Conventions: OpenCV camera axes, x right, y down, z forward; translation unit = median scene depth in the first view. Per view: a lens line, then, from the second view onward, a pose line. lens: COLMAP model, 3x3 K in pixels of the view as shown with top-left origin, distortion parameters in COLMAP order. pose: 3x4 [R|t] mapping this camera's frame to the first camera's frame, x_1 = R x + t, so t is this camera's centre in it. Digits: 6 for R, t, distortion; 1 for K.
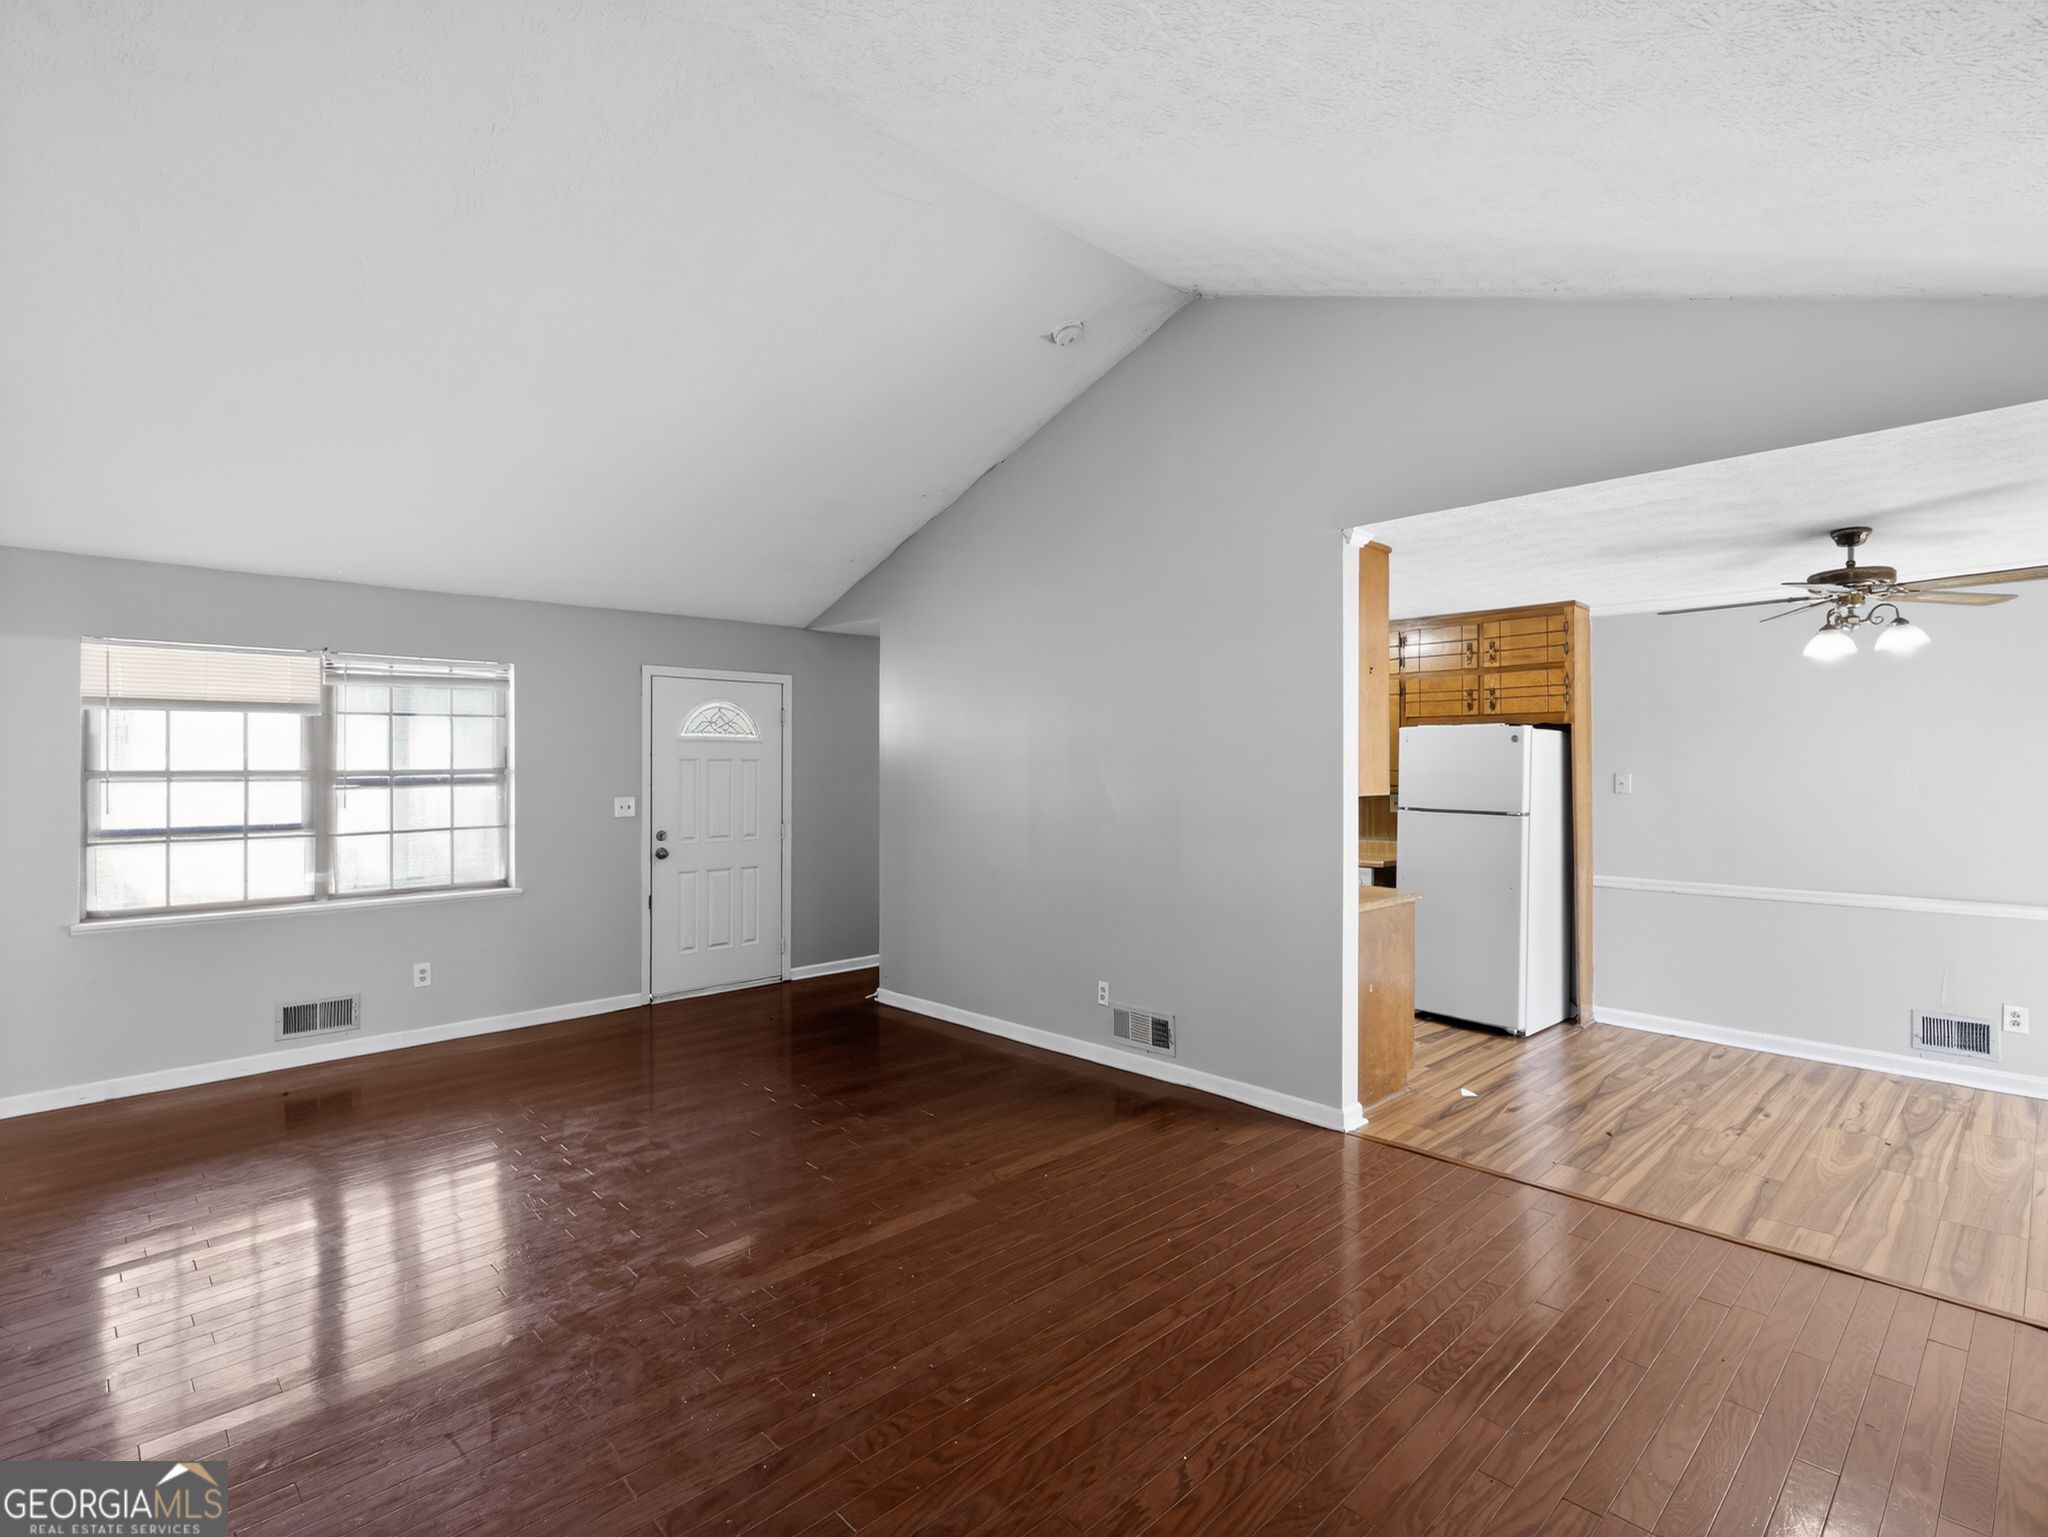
lens RADIAL K [[1005.6, 0, 1023.7], [0, 1005.6, 761.3], [0, 0, 1]] dist [0.003572, -0.001456]
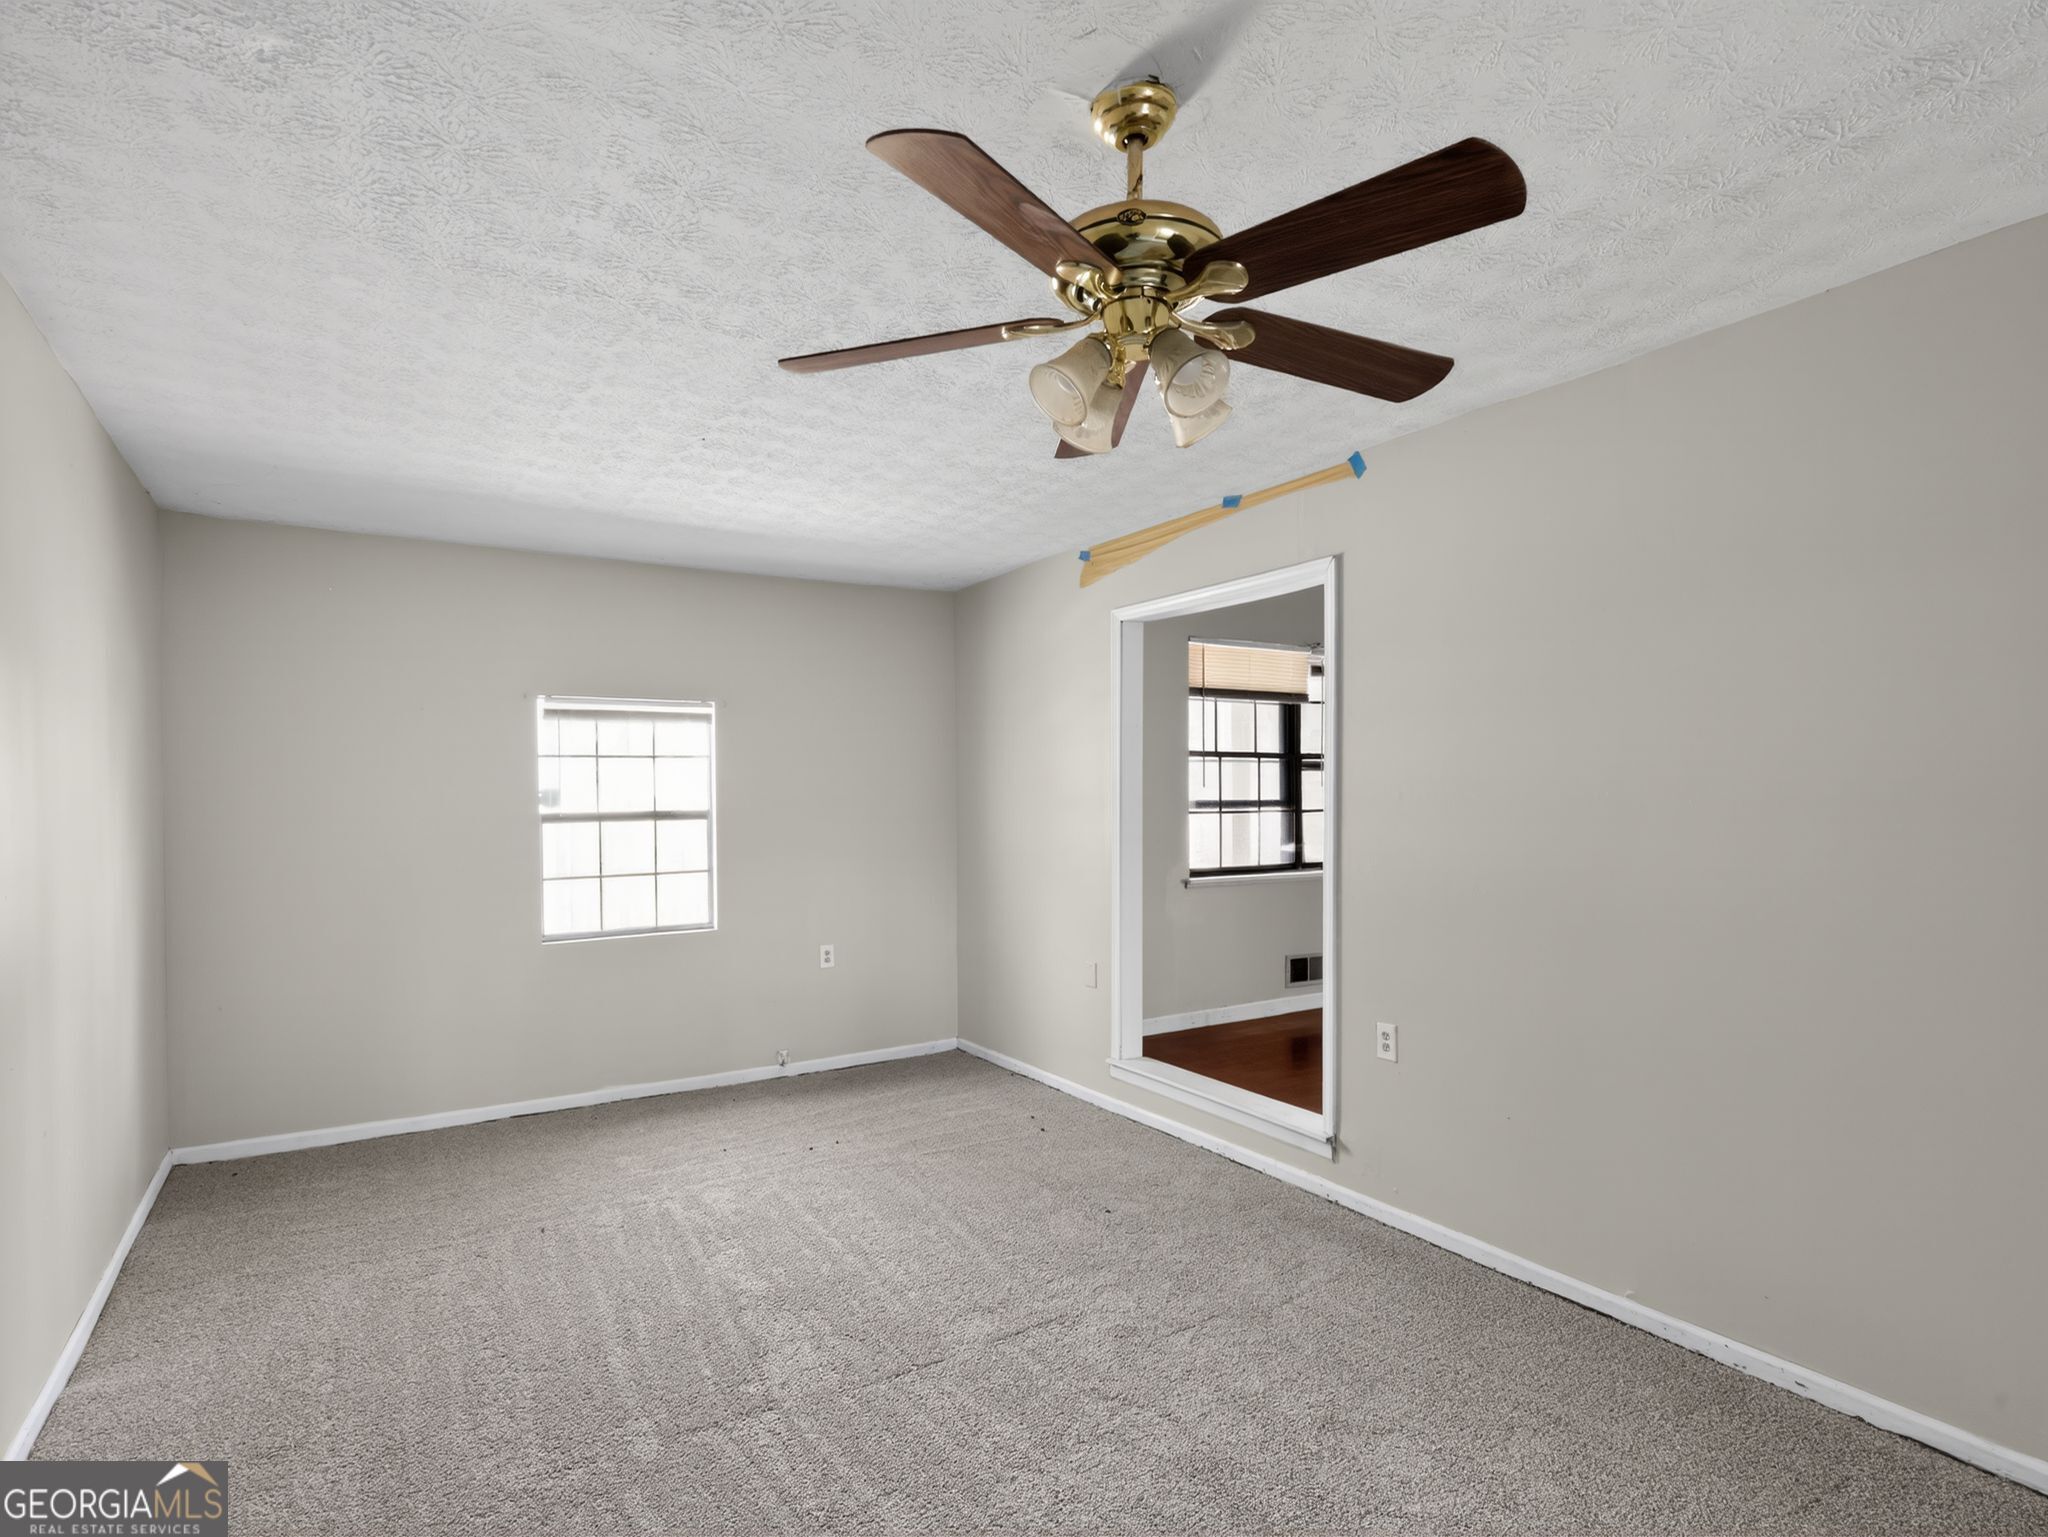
lens RADIAL K [[1150.6, 0, 1032.0], [0, 1150.6, 781.1], [0, 0, 1]] dist [0.001763, 0.000051]
pose [[0.984609, -0.011900, -0.174364, -0.766634], [0.008944, 0.999803, -0.017728, 0.060790], [0.174541, 0.015896, 0.984522, -0.327787]]
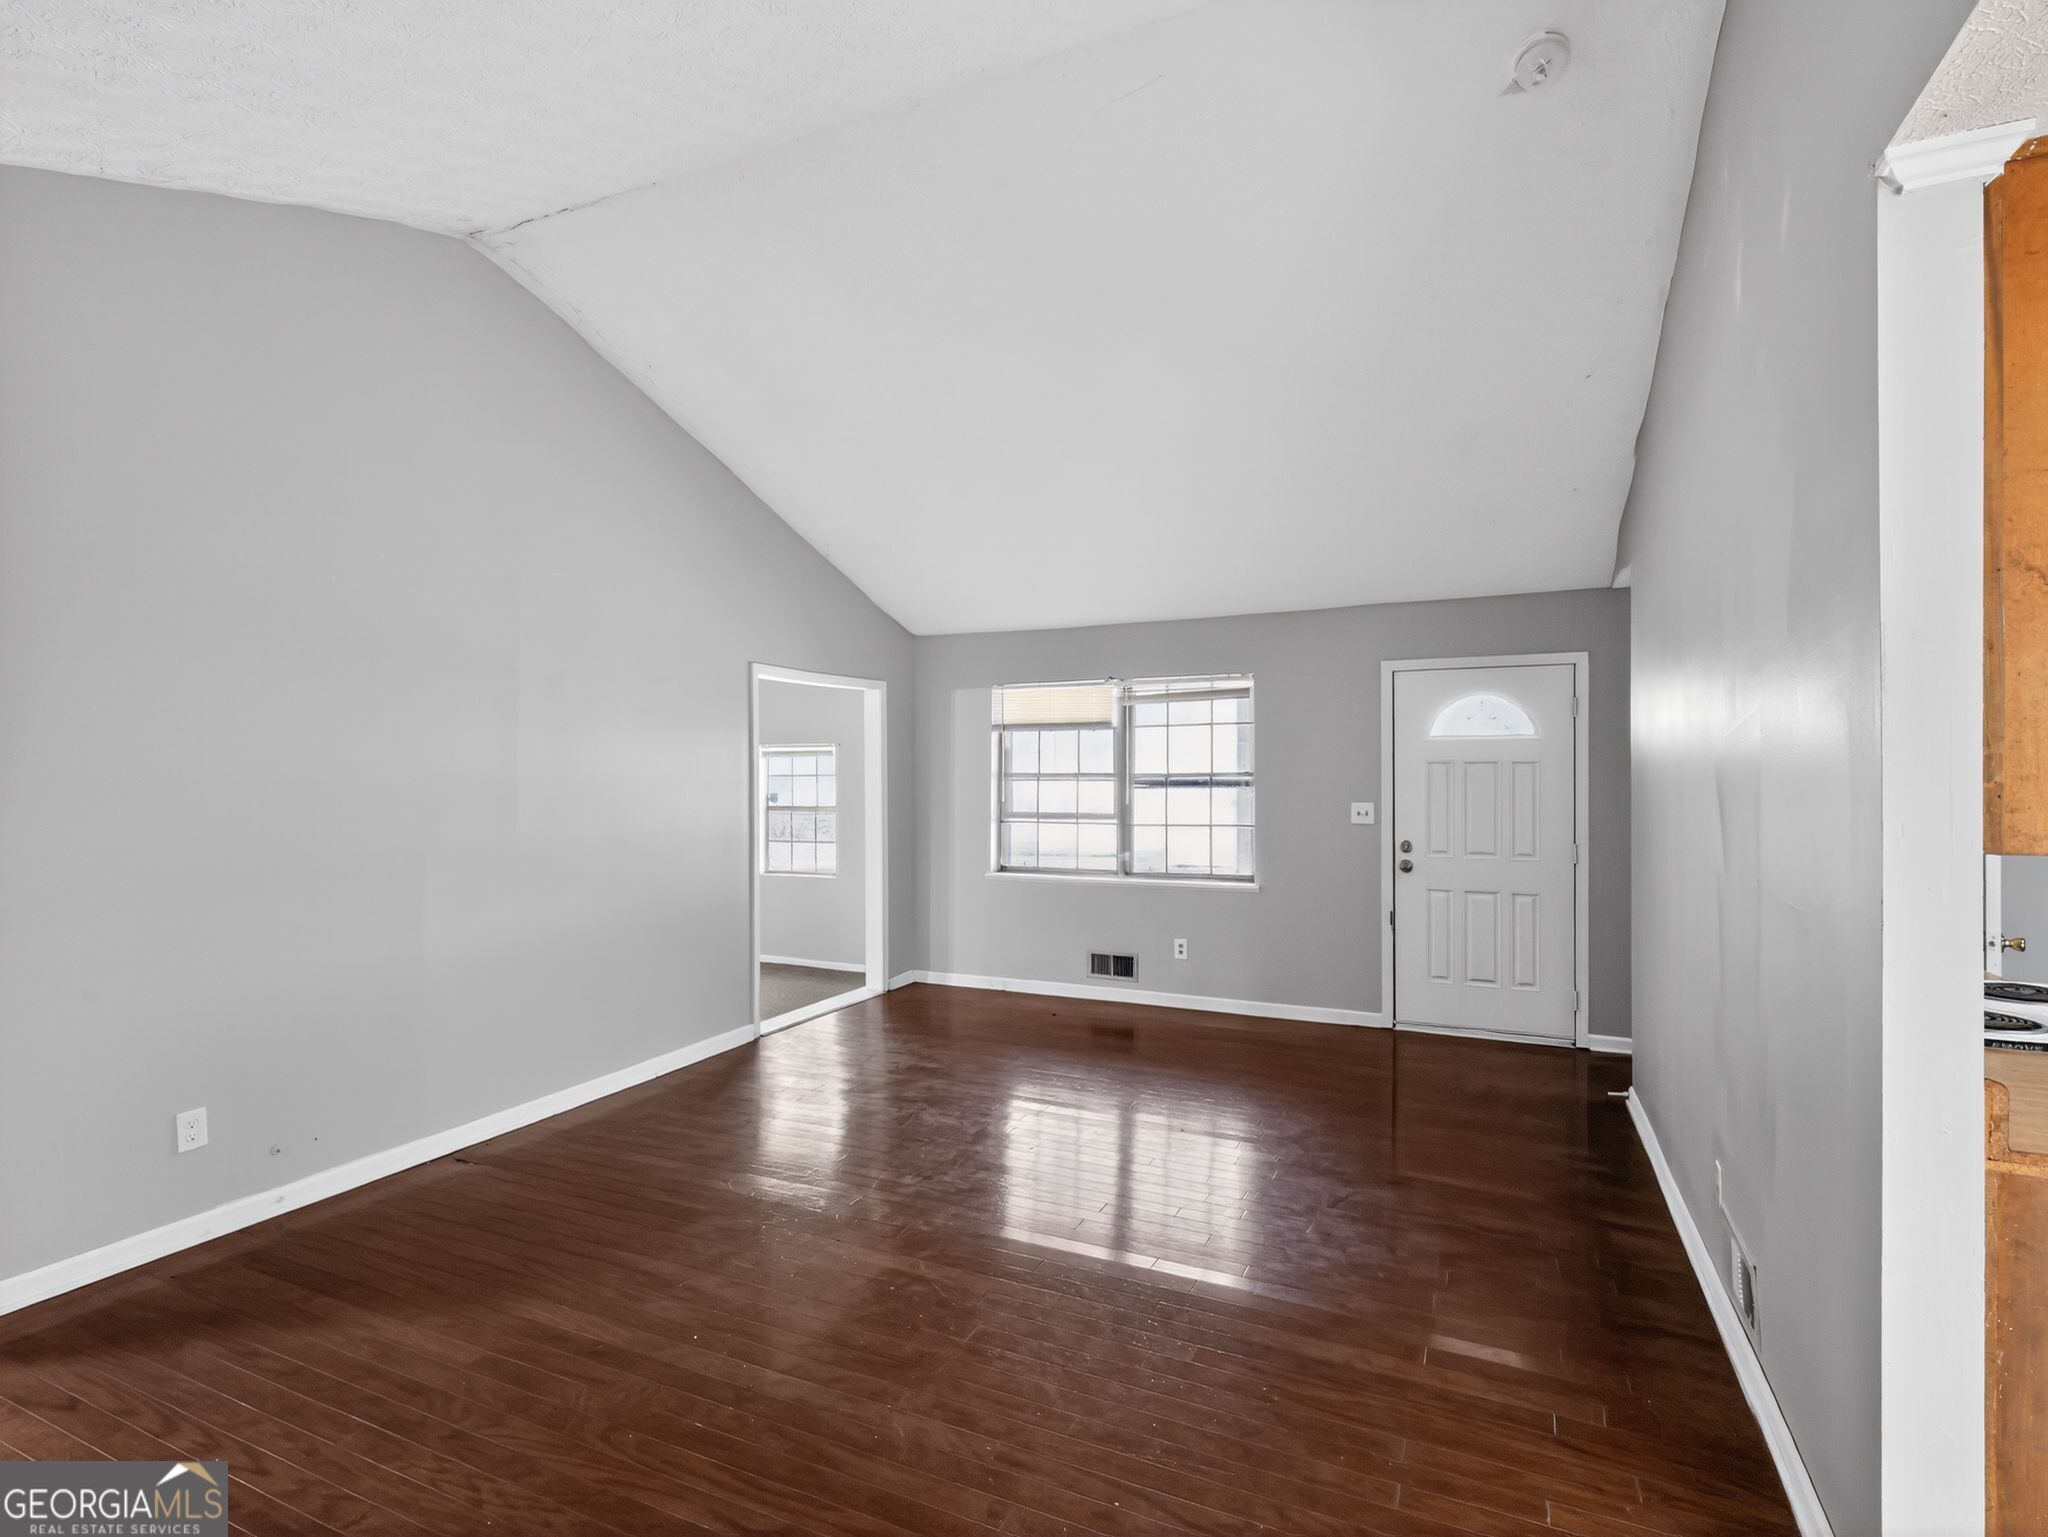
lens RADIAL K [[1005.6, 0, 1032.6], [0, 1005.6, 765.7], [0, 0, 1]] dist [0.003572, -0.001456]
pose [[0.360052, -0.003322, -0.932926, 0.448114], [0.005107, 0.999986, -0.001589, 0.000935], [0.932918, -0.004192, 0.360064, 0.440462]]
